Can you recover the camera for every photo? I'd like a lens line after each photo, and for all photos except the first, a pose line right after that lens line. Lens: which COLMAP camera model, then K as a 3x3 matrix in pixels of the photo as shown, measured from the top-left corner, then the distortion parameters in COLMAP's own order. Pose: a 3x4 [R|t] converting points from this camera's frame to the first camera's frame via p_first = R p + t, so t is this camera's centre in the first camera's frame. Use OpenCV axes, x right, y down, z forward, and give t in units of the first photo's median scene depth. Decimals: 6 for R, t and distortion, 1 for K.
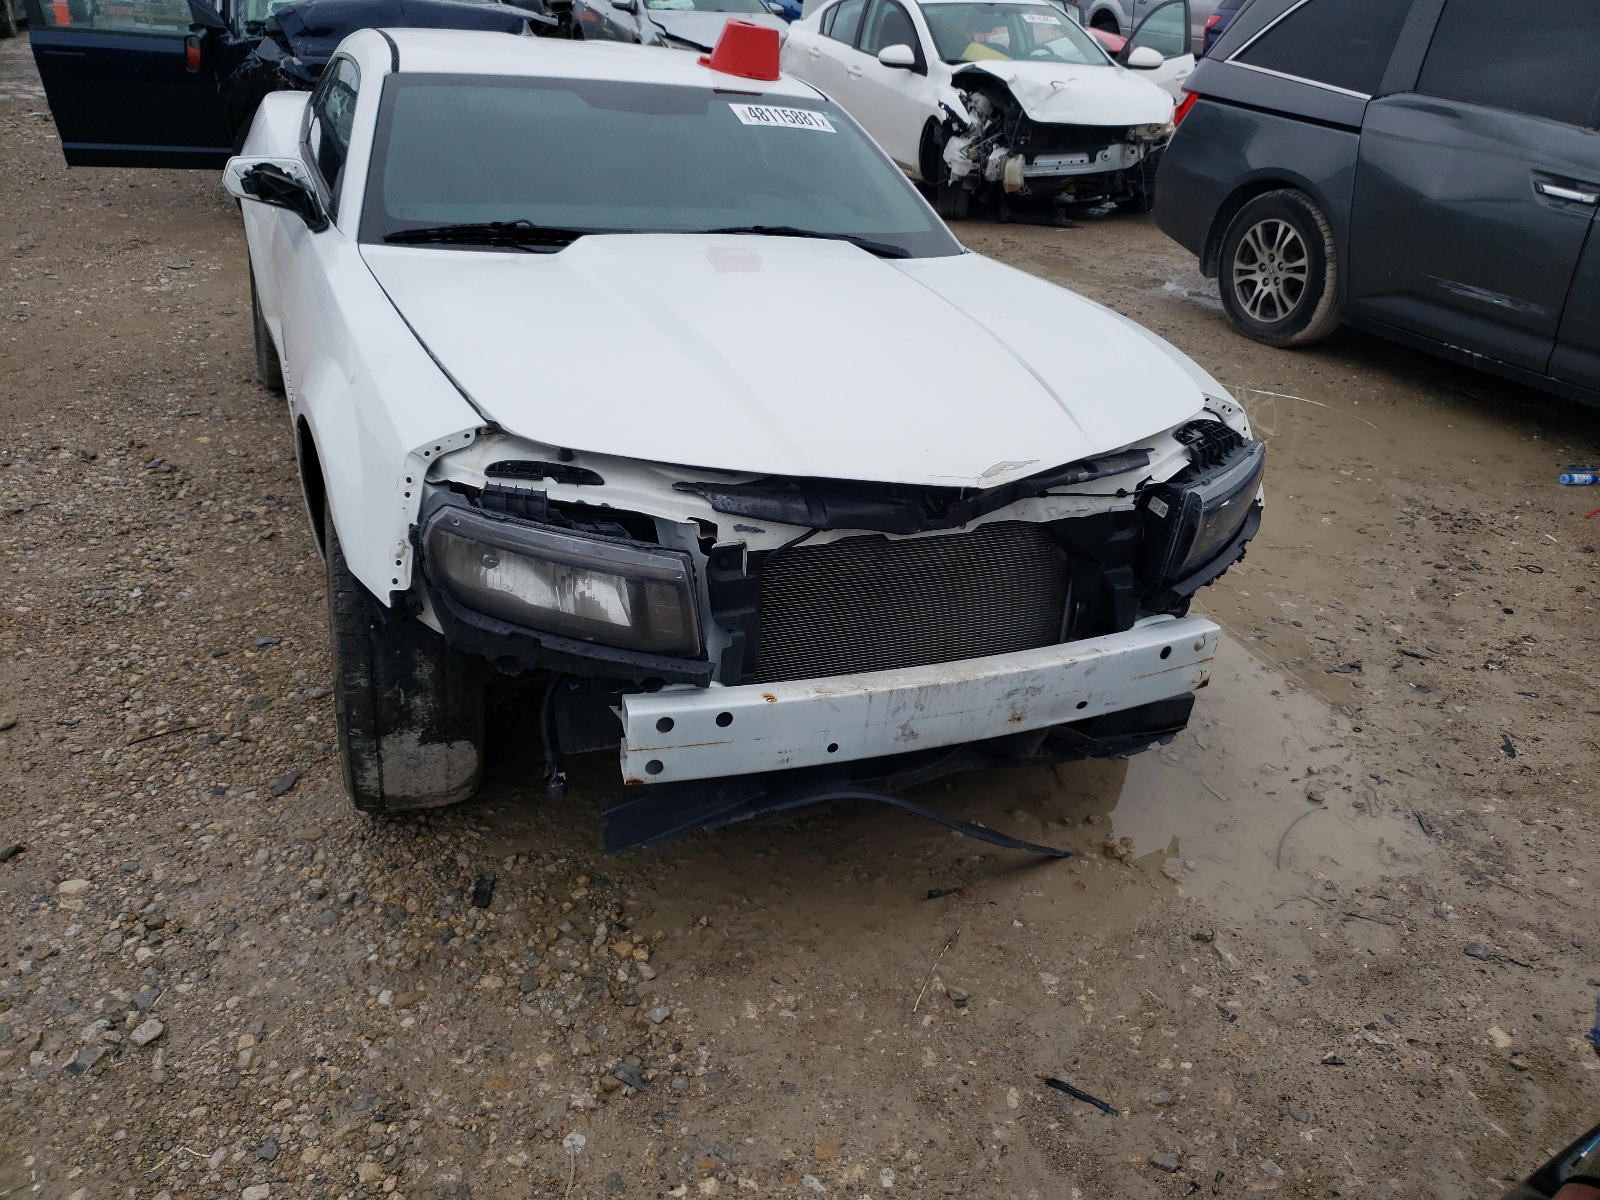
lens RADIAL K [[1241.7, 0, 800.0], [0, 1241.7, 600.0], [0, 0, 1]] dist [-0.003944, 0.003728]
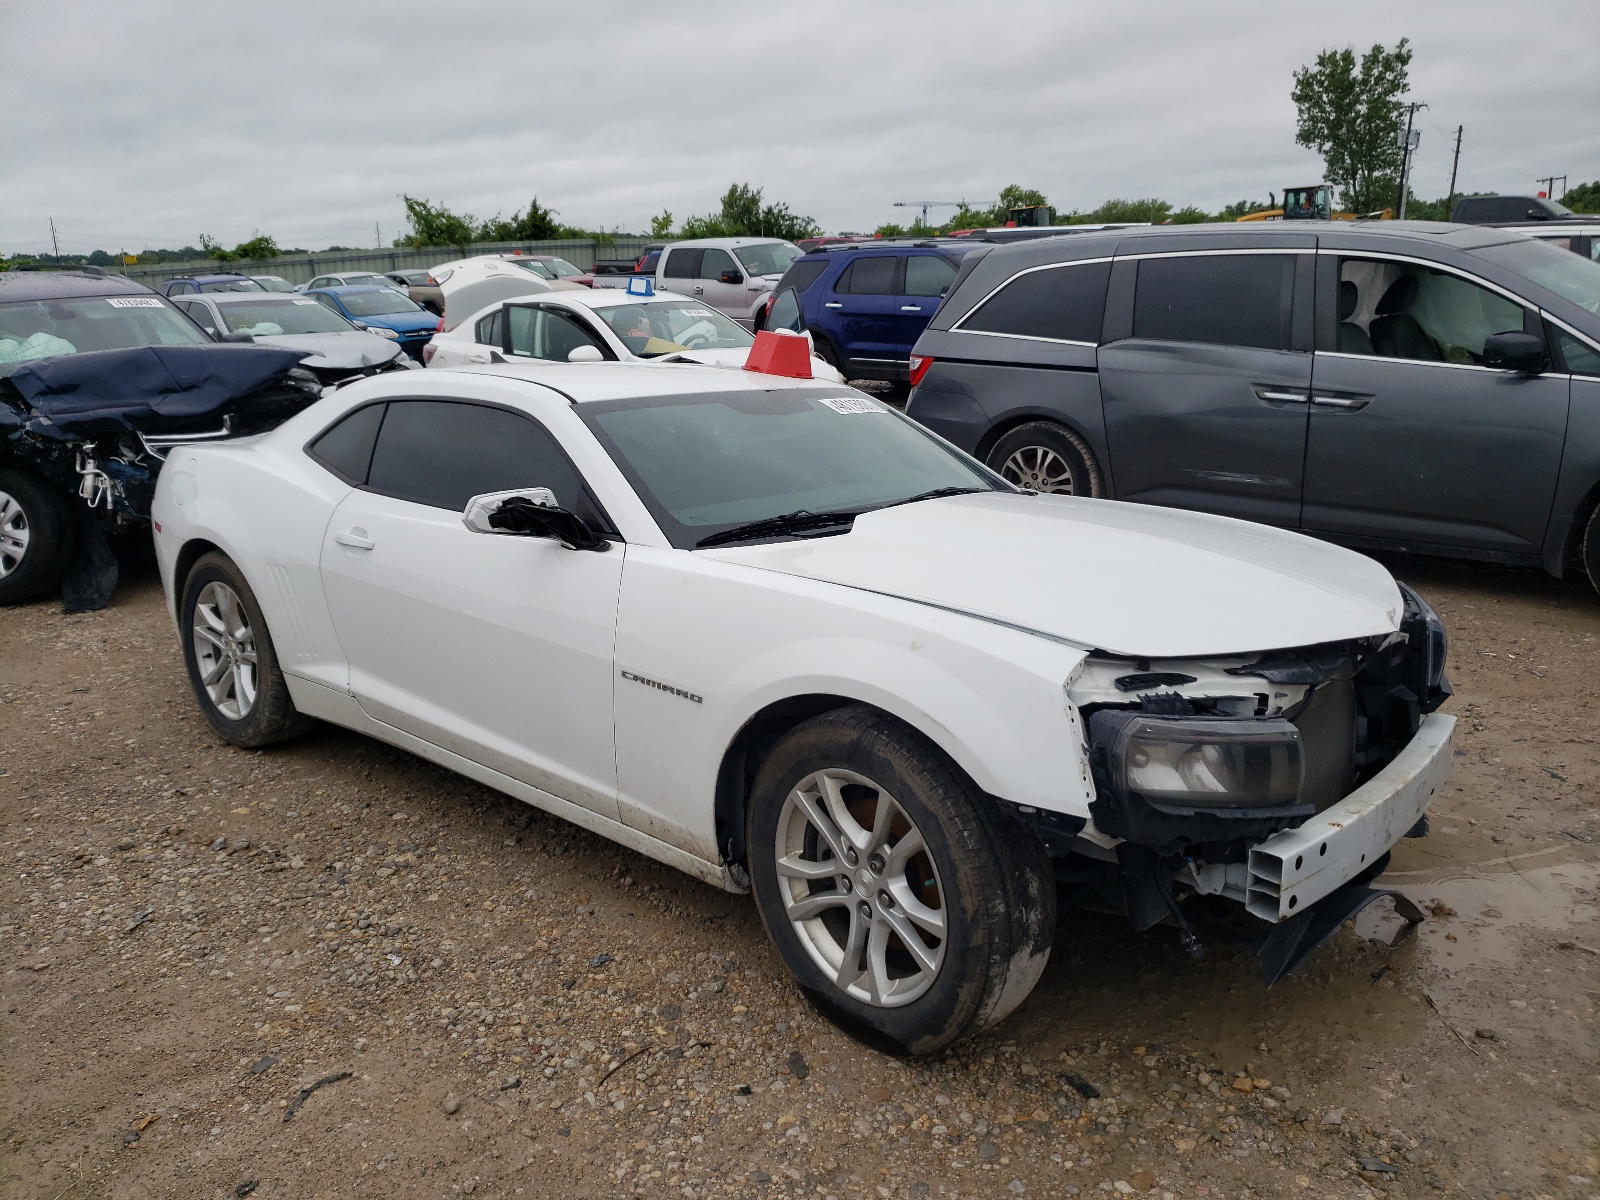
lens RADIAL K [[1241.7, 0, 800.0], [0, 1241.7, 600.0], [0, 0, 1]] dist [-0.003944, 0.003728]
pose [[0.913161, -0.170576, 0.370189, -0.553099], [0.244123, 0.956185, -0.161598, -0.038474], [-0.326405, 0.237937, 0.914793, -0.009063]]
